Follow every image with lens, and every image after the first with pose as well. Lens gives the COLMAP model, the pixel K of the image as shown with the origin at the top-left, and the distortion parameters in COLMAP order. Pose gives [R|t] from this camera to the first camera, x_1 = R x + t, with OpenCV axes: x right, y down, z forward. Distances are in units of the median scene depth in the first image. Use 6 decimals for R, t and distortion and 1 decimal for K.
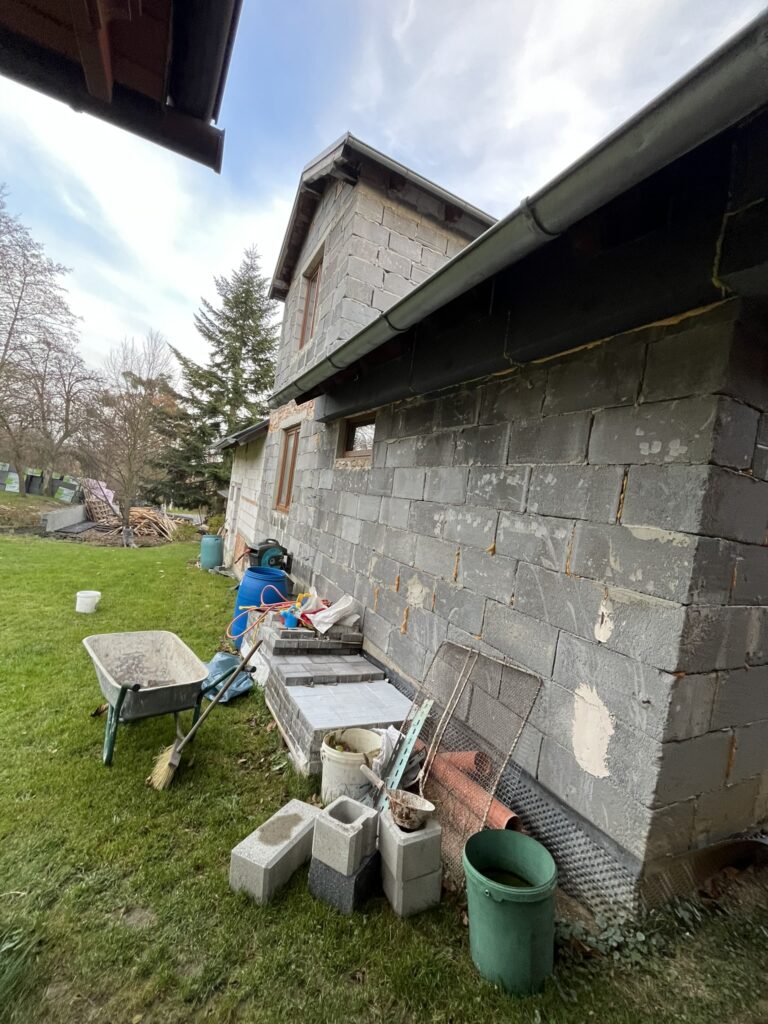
lens RADIAL K [[407.5, 0, 384.6], [0, 407.5, 511.2], [0, 0, 1]] dist [-0.007933, -0.000393]
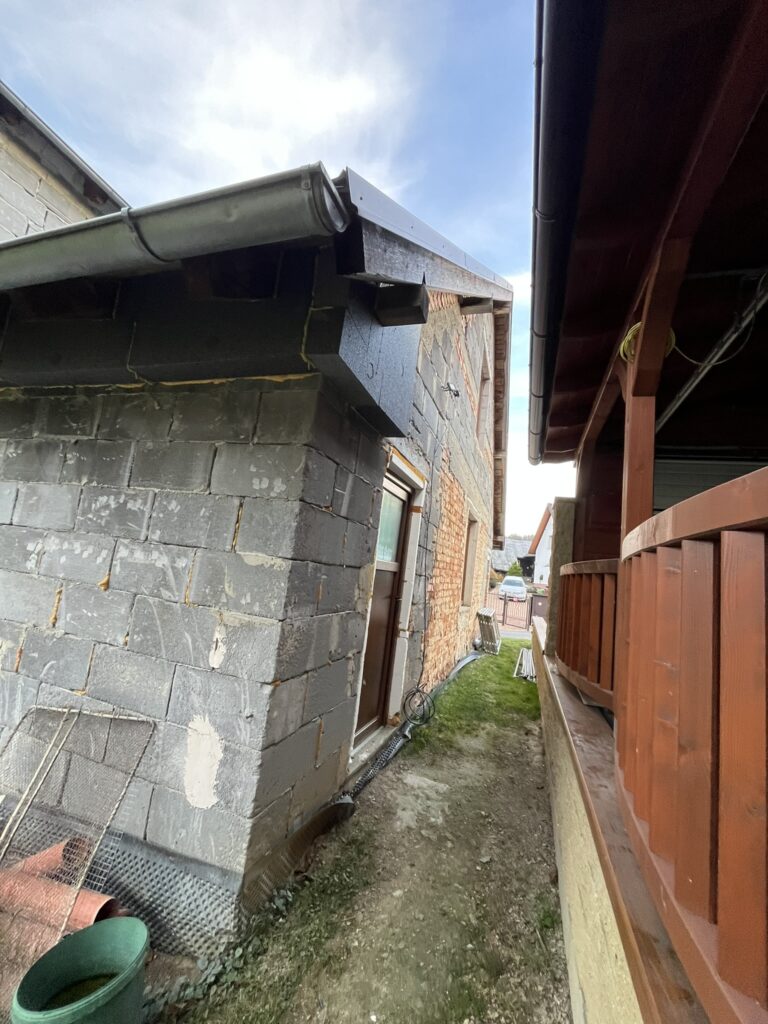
lens RADIAL K [[407.5, 0, 385.9], [0, 407.5, 510.9], [0, 0, 1]] dist [-0.007933, -0.000393]
pose [[0.710177, 0.046541, 0.702483, 0.102245], [-0.000926, 0.997873, -0.065175, -0.005361], [-0.704023, 0.045636, 0.708710, -0.042581]]
